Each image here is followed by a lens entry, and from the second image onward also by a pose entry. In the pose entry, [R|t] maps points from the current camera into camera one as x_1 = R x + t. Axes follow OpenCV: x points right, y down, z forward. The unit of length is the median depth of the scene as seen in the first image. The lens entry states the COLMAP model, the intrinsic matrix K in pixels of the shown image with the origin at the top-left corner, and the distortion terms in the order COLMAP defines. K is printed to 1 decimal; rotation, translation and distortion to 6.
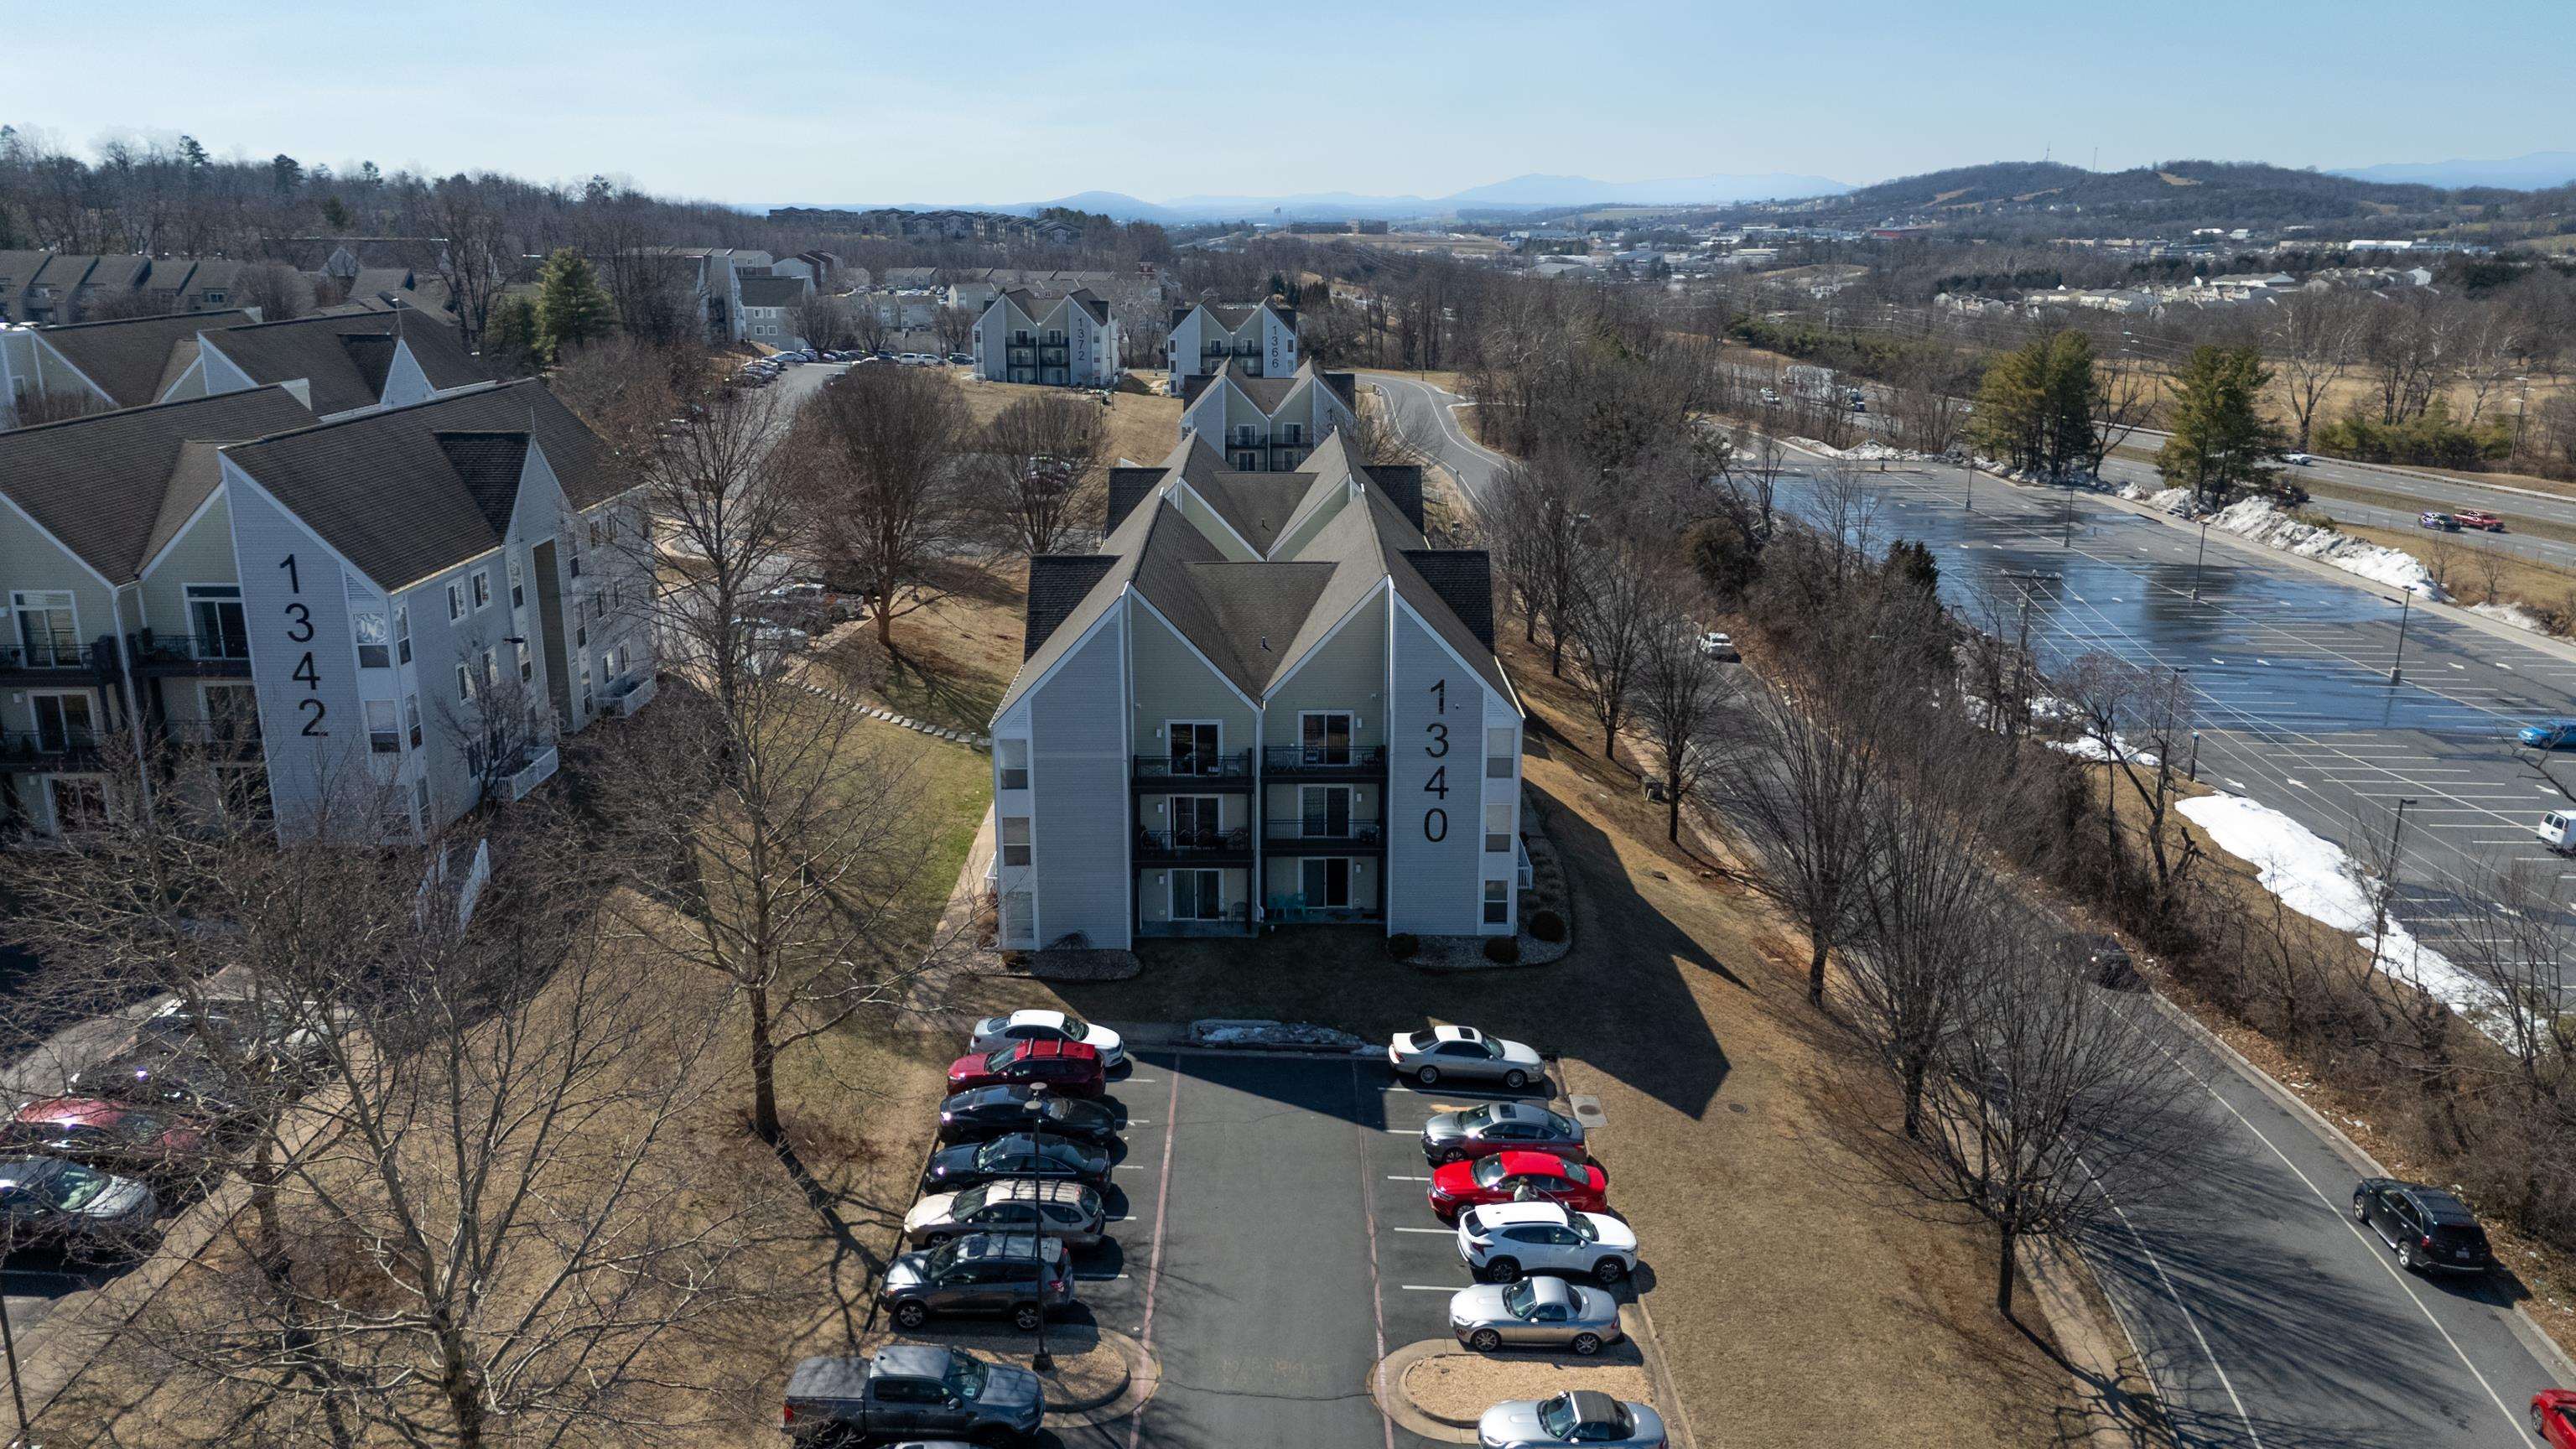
lens RADIAL K [[1904.4, 0, 1302.0], [0, 1904.4, 723.8], [0, 0, 1]] dist [0.045732, -0.026378]
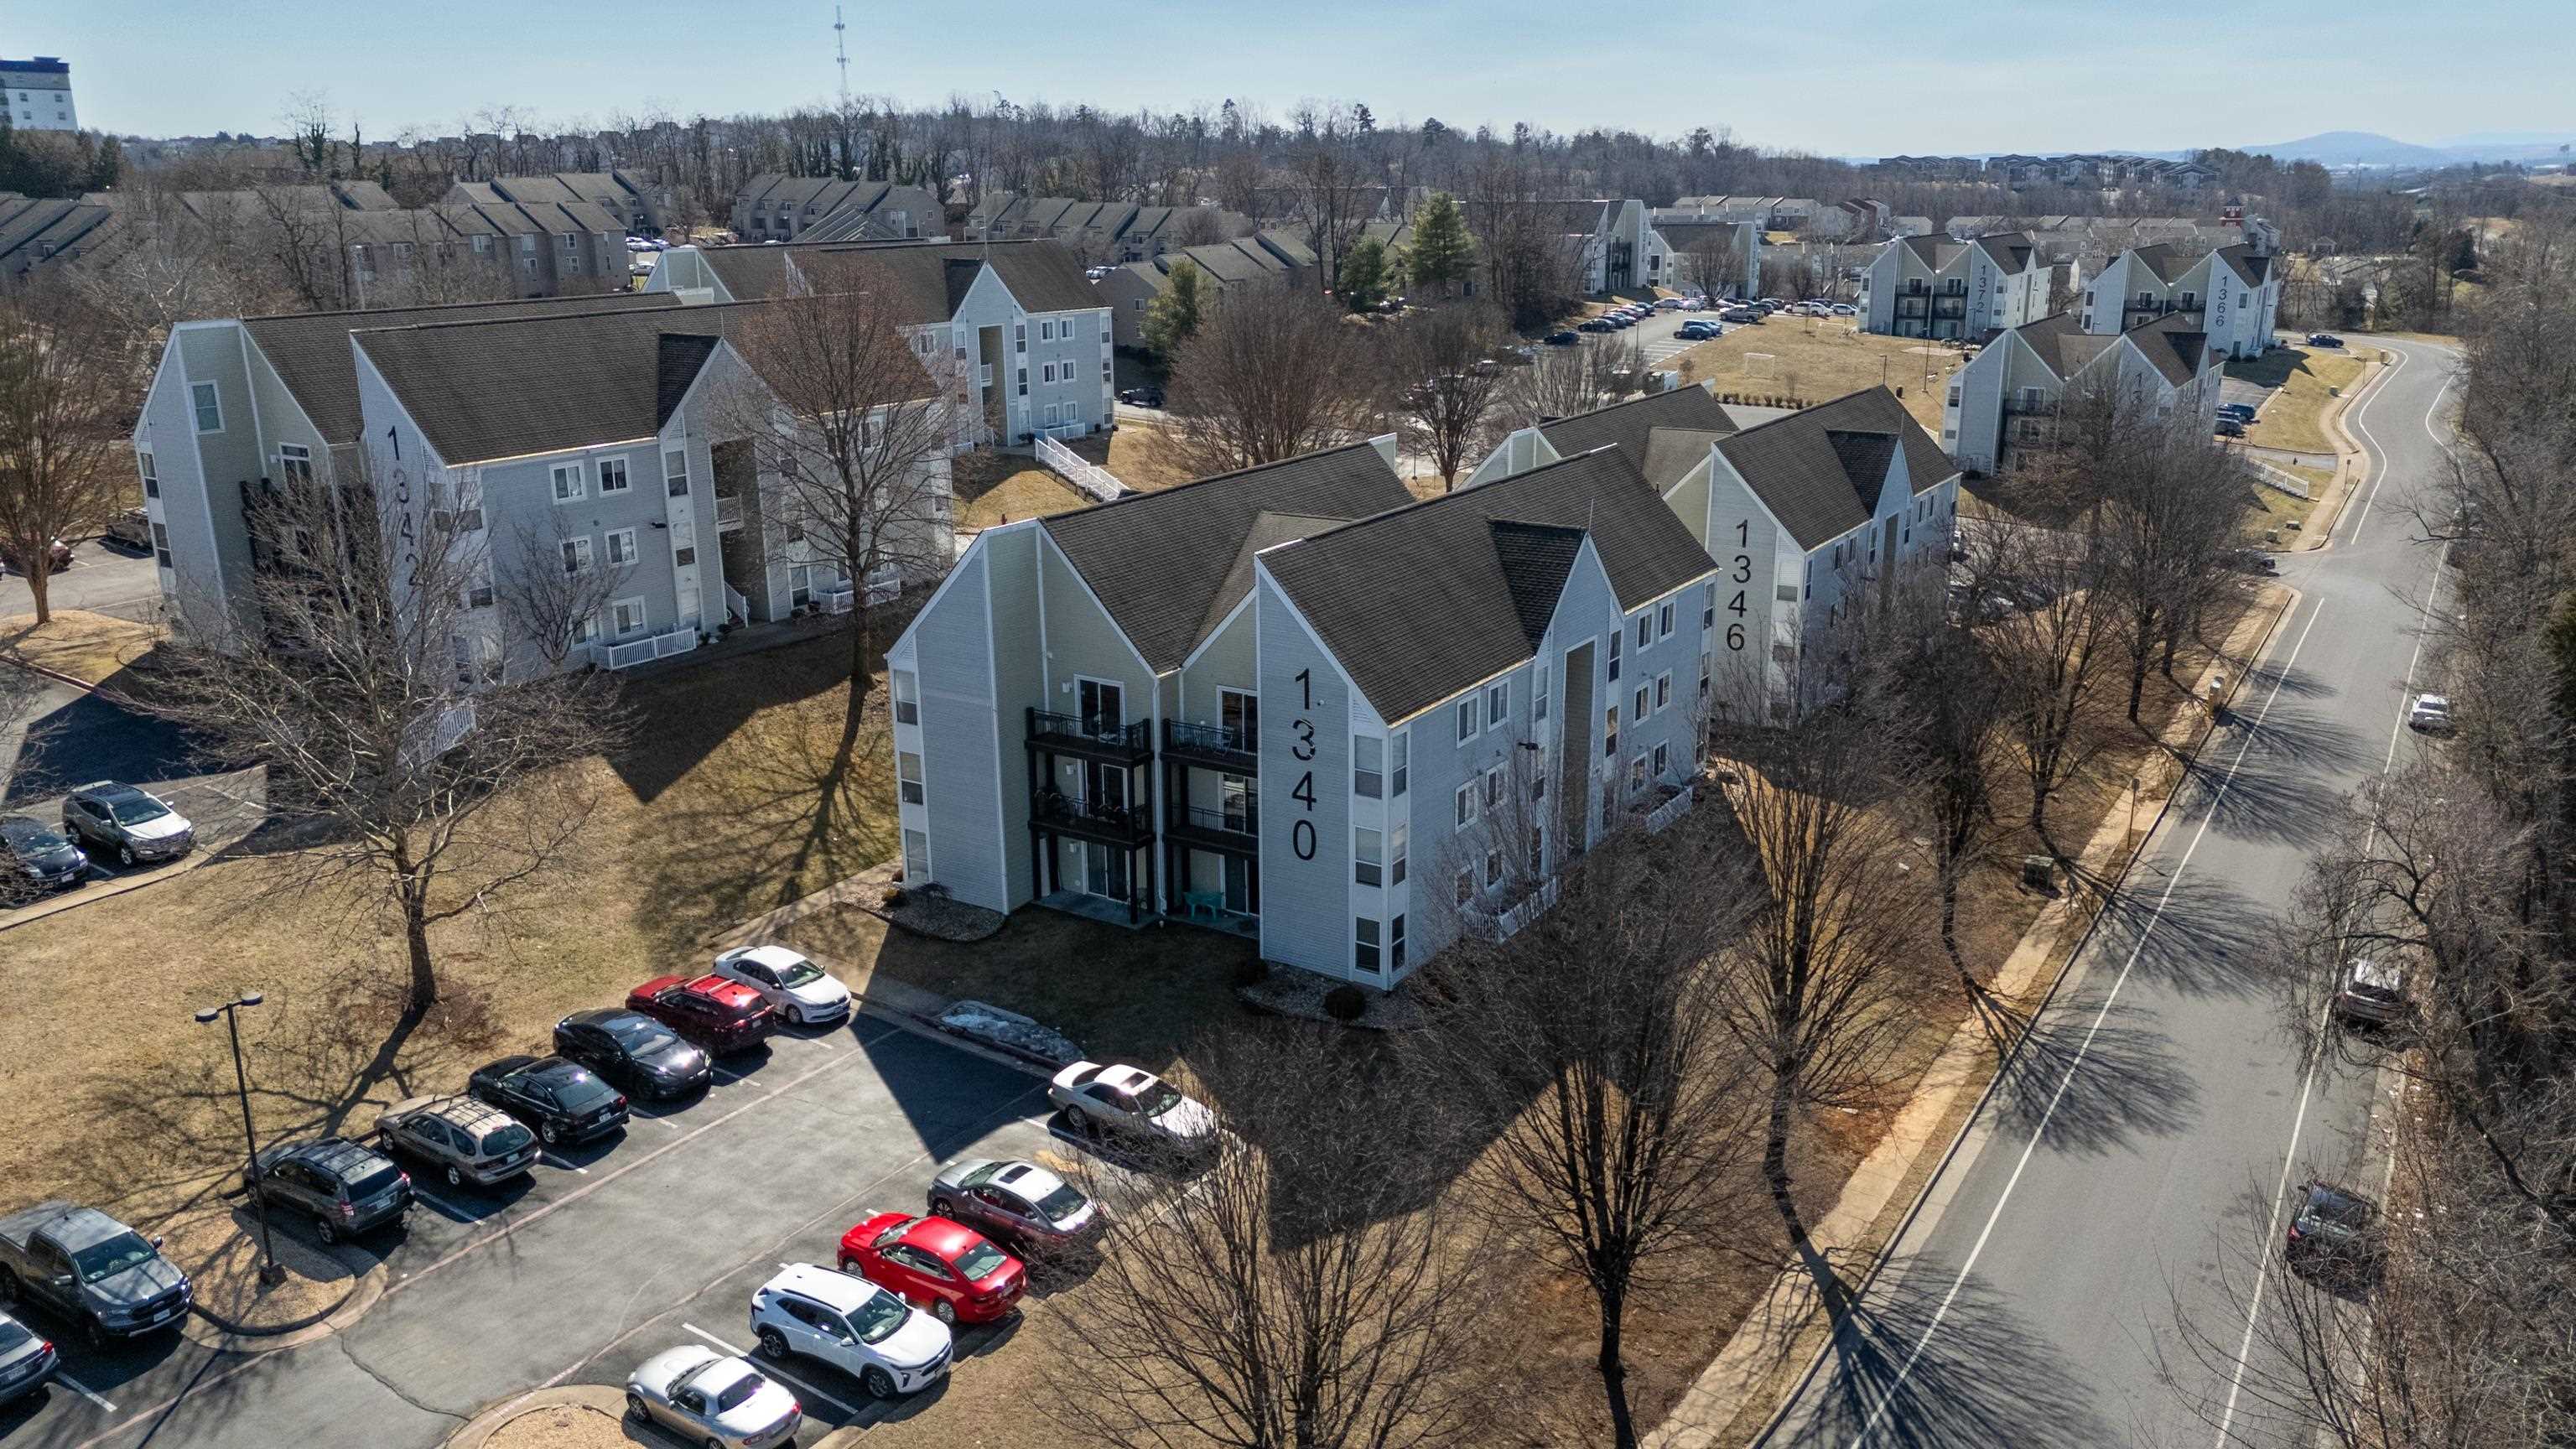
lens RADIAL K [[1904.4, 0, 1295.2], [0, 1904.4, 731.6], [0, 0, 1]] dist [0.045732, -0.026378]
pose [[0.832845, 0.146097, -0.533878, 0.502299], [-0.132013, 0.989132, 0.064739, -0.047445], [0.537534, 0.016562, 0.843080, 0.286194]]
